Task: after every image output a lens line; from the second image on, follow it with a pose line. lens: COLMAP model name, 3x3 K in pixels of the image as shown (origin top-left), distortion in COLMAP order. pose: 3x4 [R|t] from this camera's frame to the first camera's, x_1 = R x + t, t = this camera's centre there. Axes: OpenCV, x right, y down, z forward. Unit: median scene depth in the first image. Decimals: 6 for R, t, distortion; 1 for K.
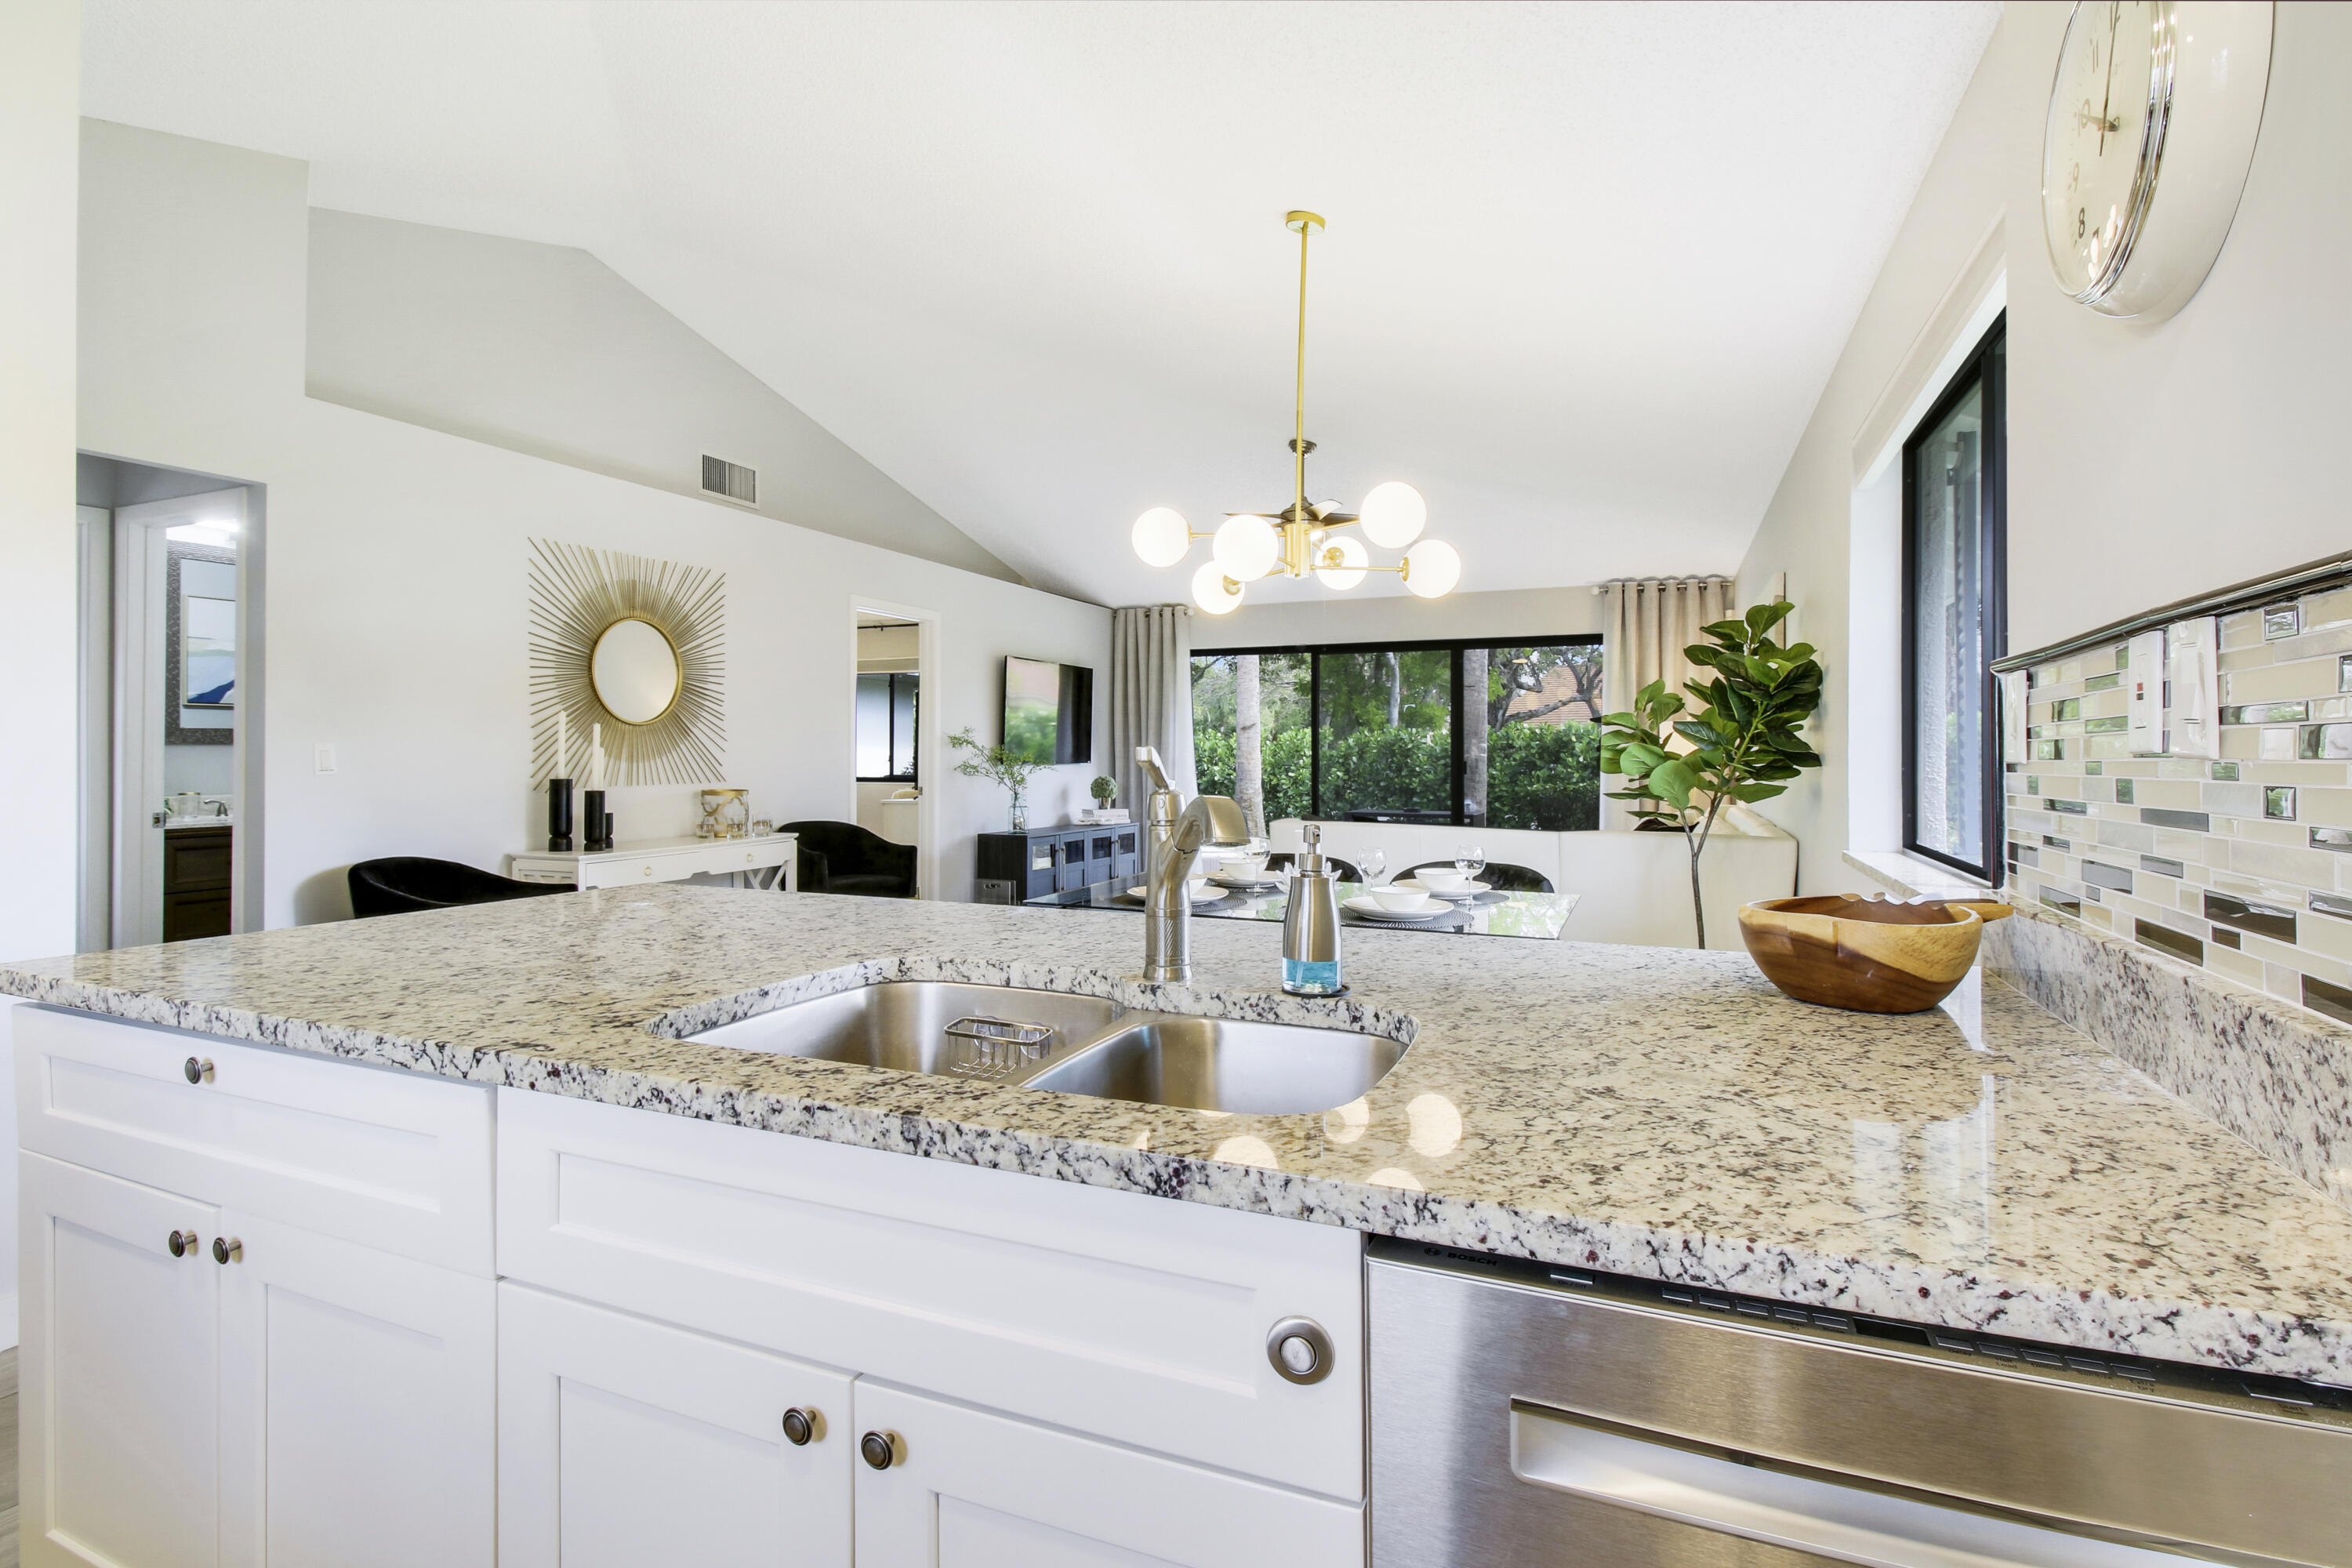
lens RADIAL K [[1119.1, 0, 1225.0], [0, 1119.1, 750.5], [0, 0, 1]] dist [-0.004863, -0.008896]
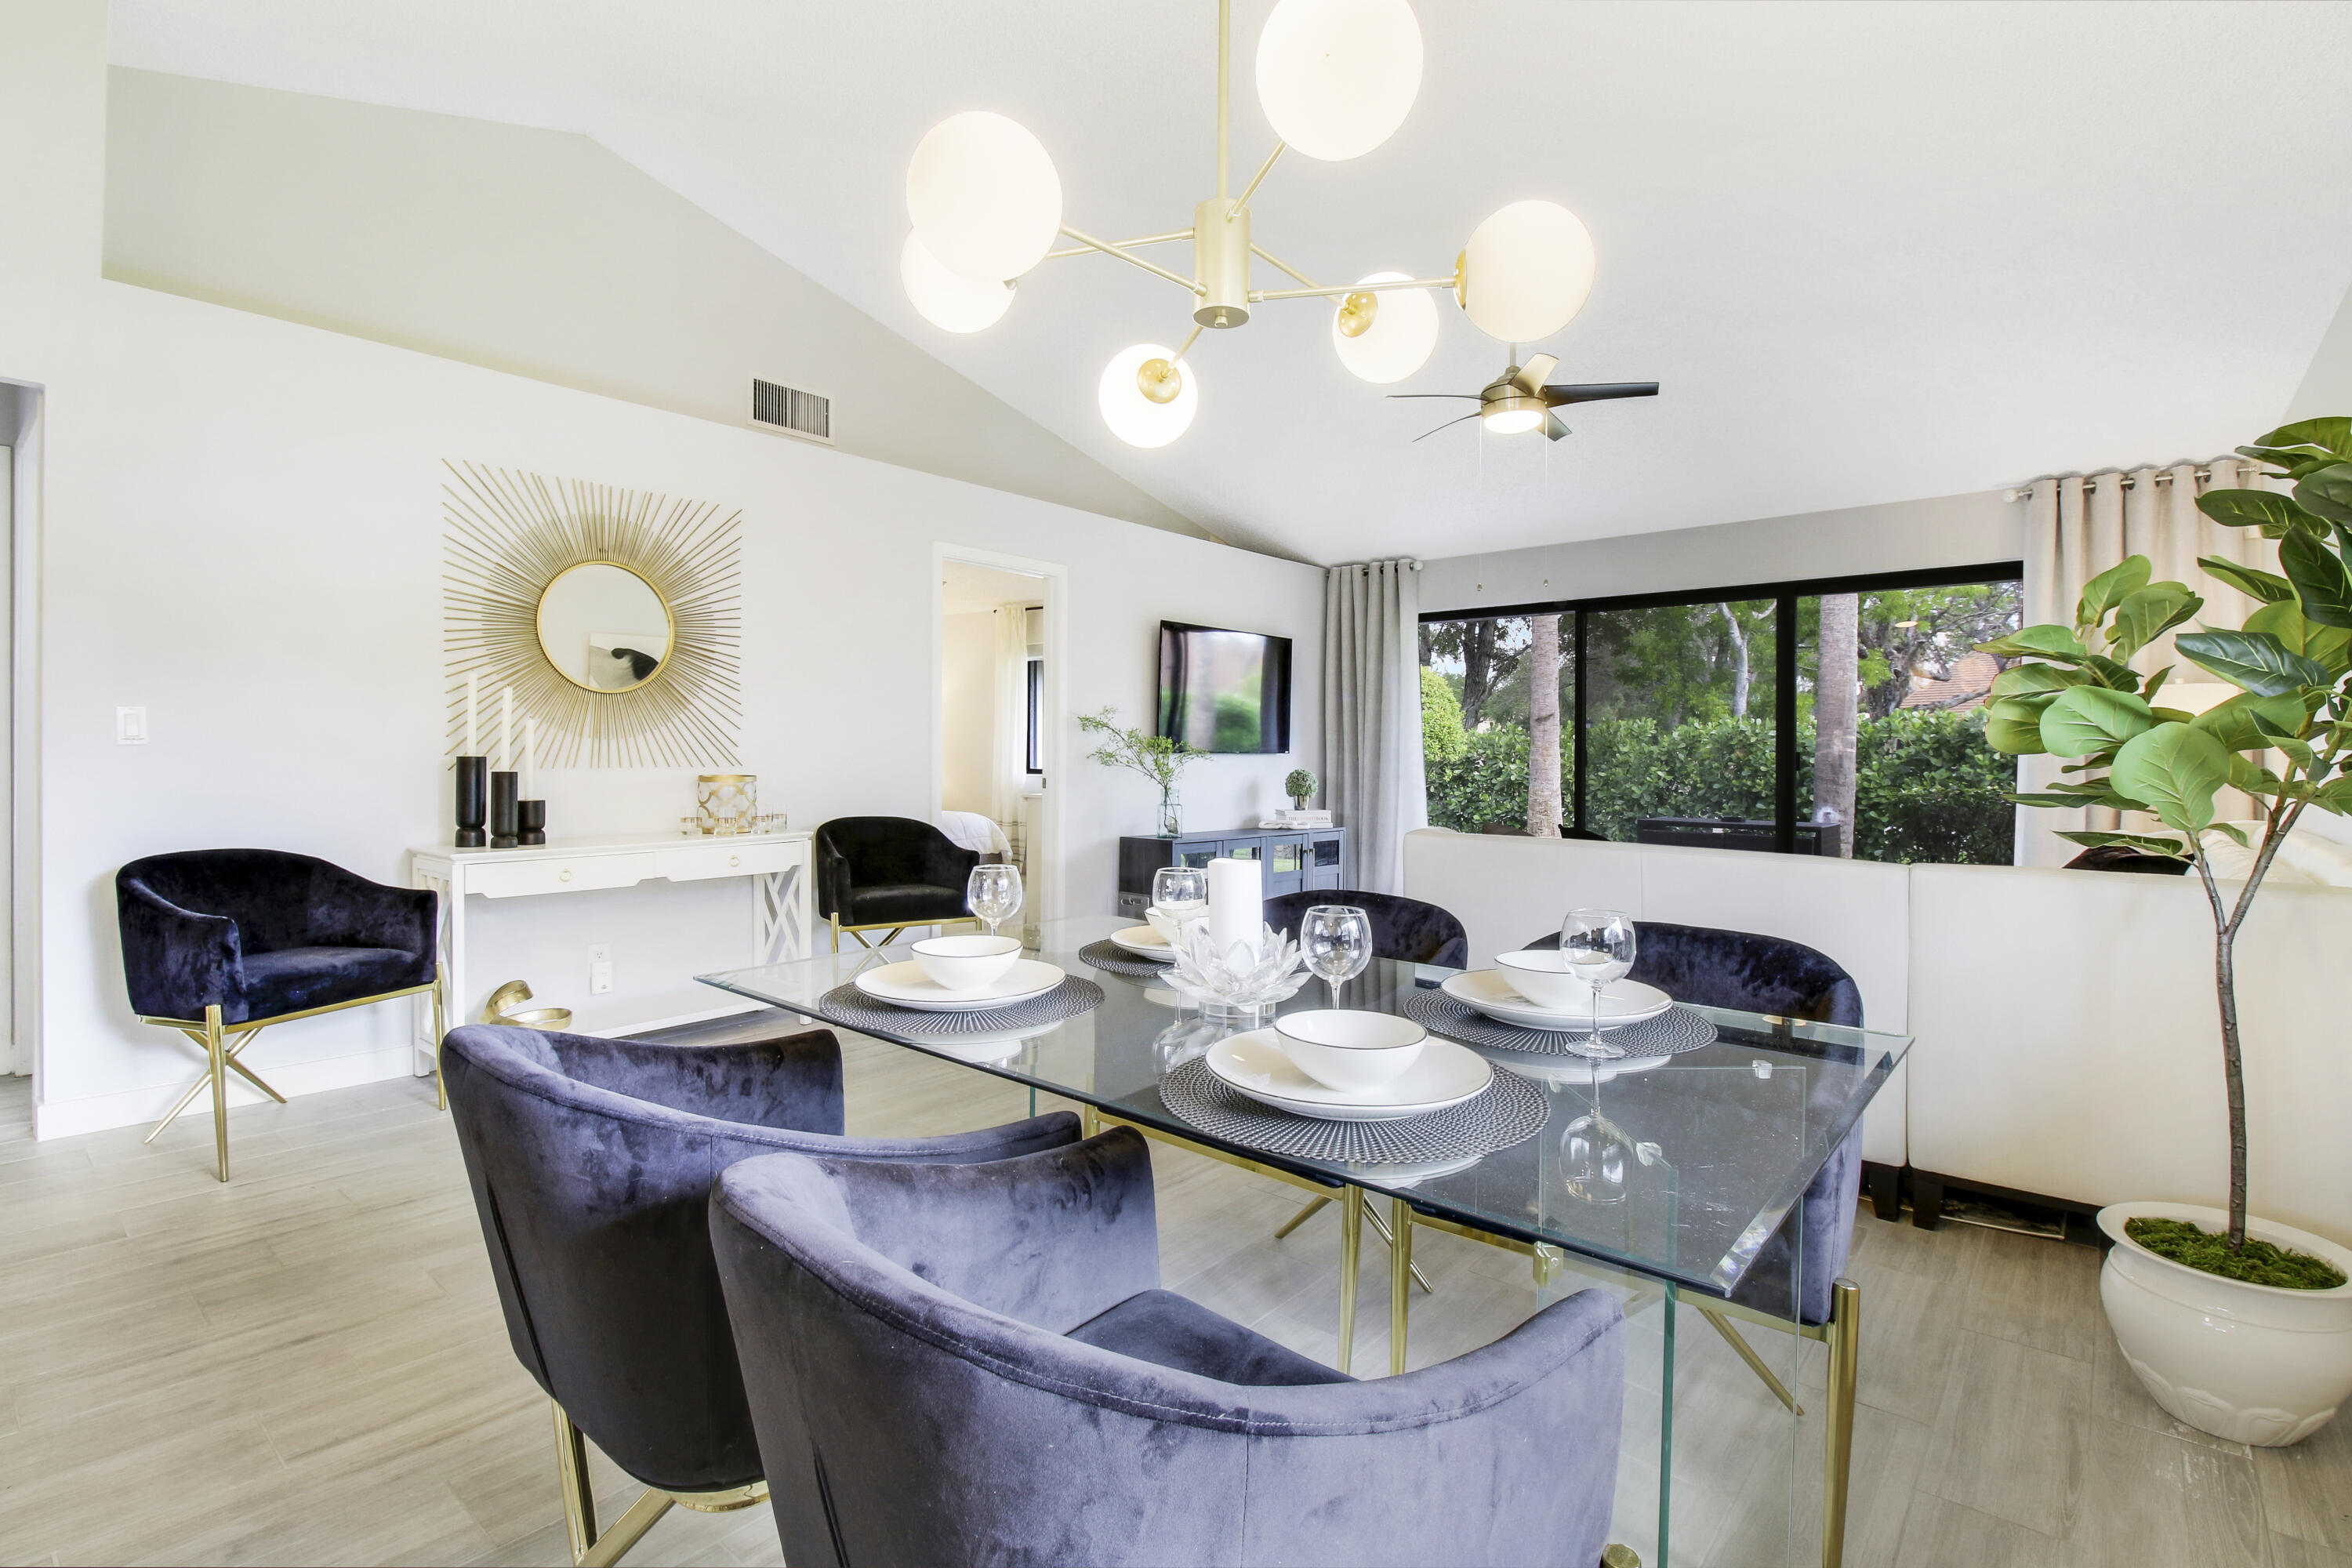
lens RADIAL K [[1119.1, 0, 1192.4], [0, 1119.1, 753.2], [0, 0, 1]] dist [-0.004863, -0.008896]
pose [[0.948365, 0.003643, -0.317159, 0.104682], [-0.003053, 0.999993, 0.002355, 0.013507], [0.317165, -0.001265, 0.948369, 0.282688]]
